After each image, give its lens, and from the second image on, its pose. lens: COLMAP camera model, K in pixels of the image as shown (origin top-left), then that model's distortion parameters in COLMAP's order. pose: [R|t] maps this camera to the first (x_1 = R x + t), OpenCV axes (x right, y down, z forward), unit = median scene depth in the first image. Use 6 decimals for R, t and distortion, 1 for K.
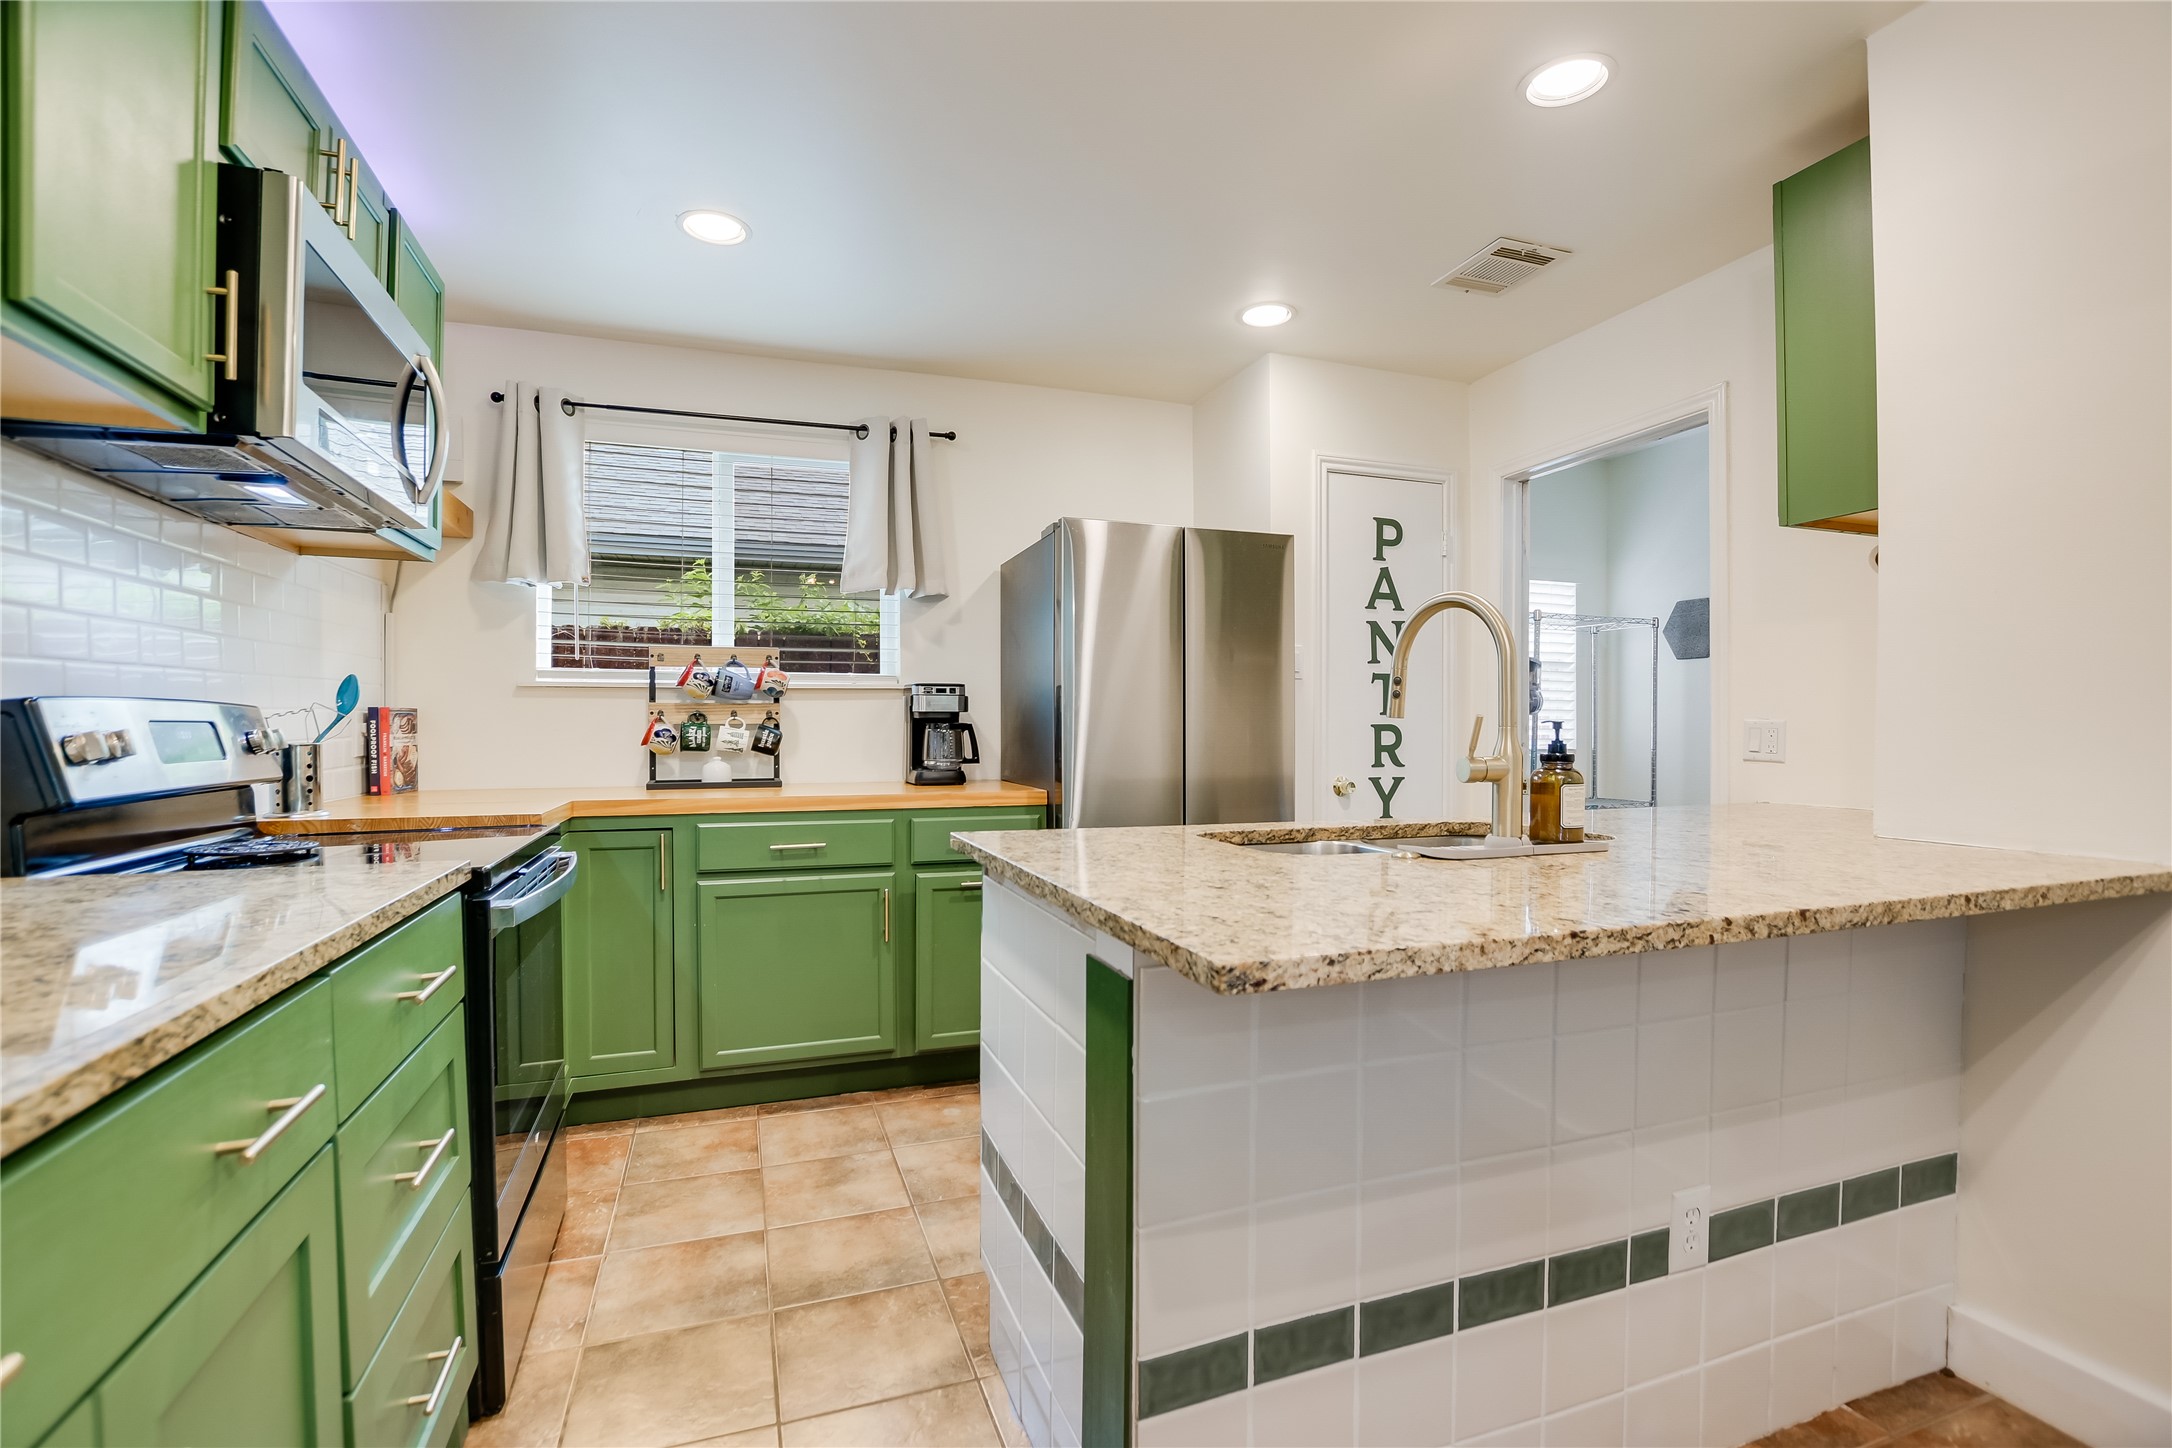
lens RADIAL K [[961.1, 0, 1086.0], [0, 961.1, 724.0], [0, 0, 1]] dist [-0.000476, -0.000043]
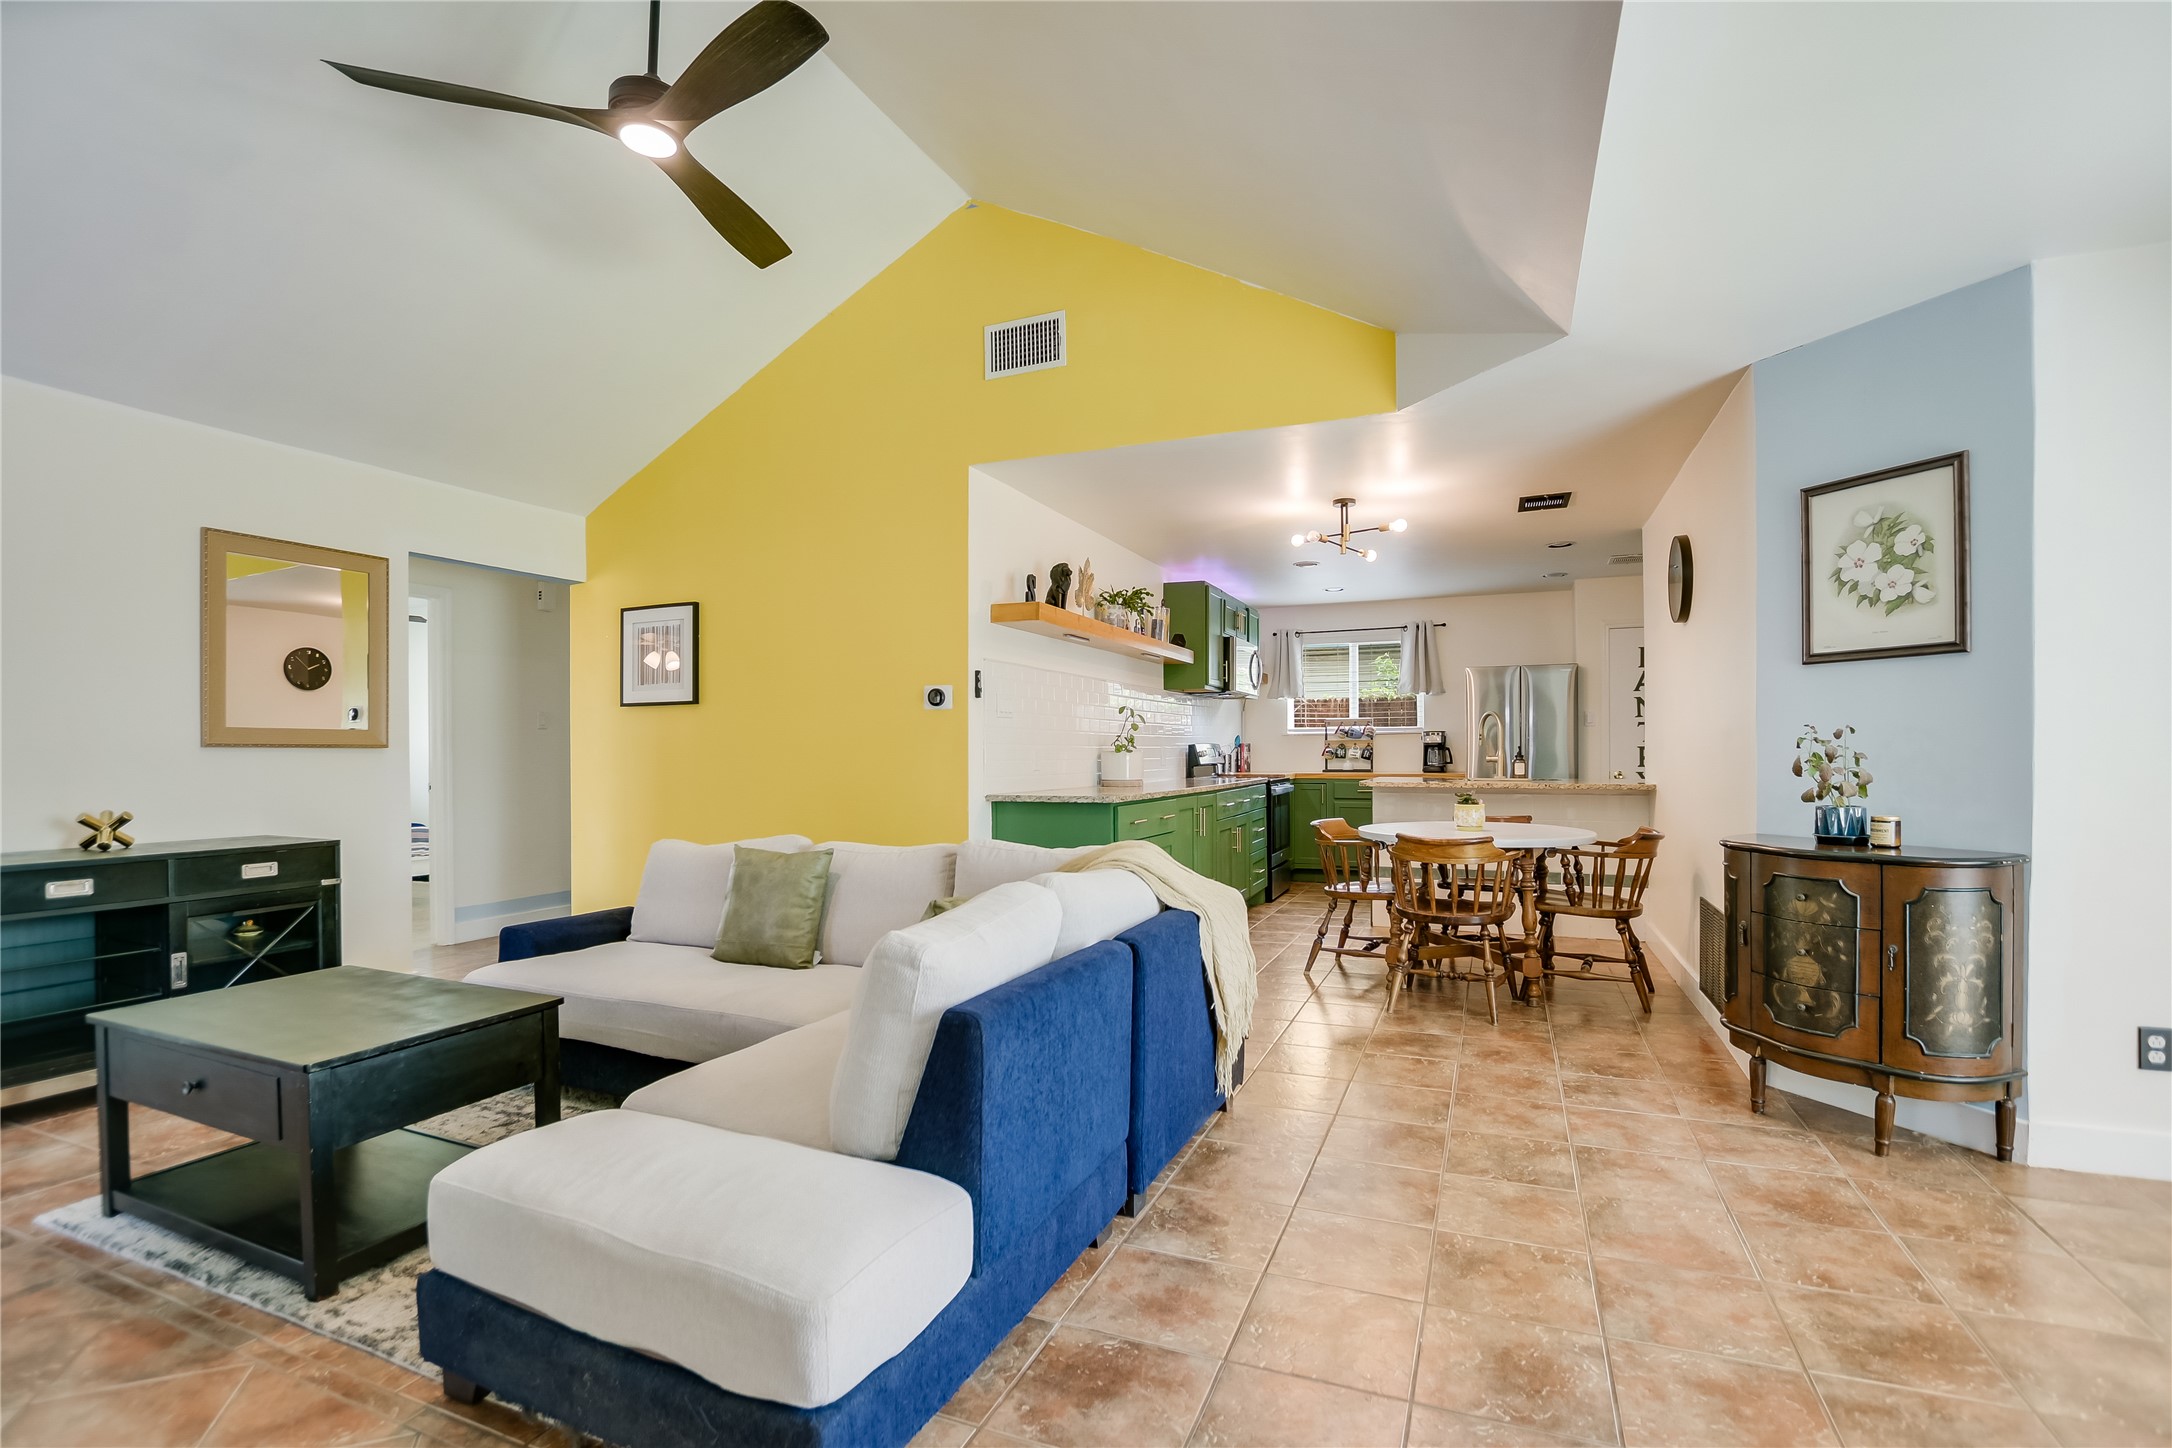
lens RADIAL K [[986.5, 0, 1081.1], [0, 986.5, 761.4], [0, 0, 1]] dist [-0.000152, 0.000036]
pose [[0.730124, 0.002565, -0.683310, 0.891893], [0.005980, 0.999931, 0.010142, 0.004759], [0.683289, -0.011491, 0.730058, -1.413927]]
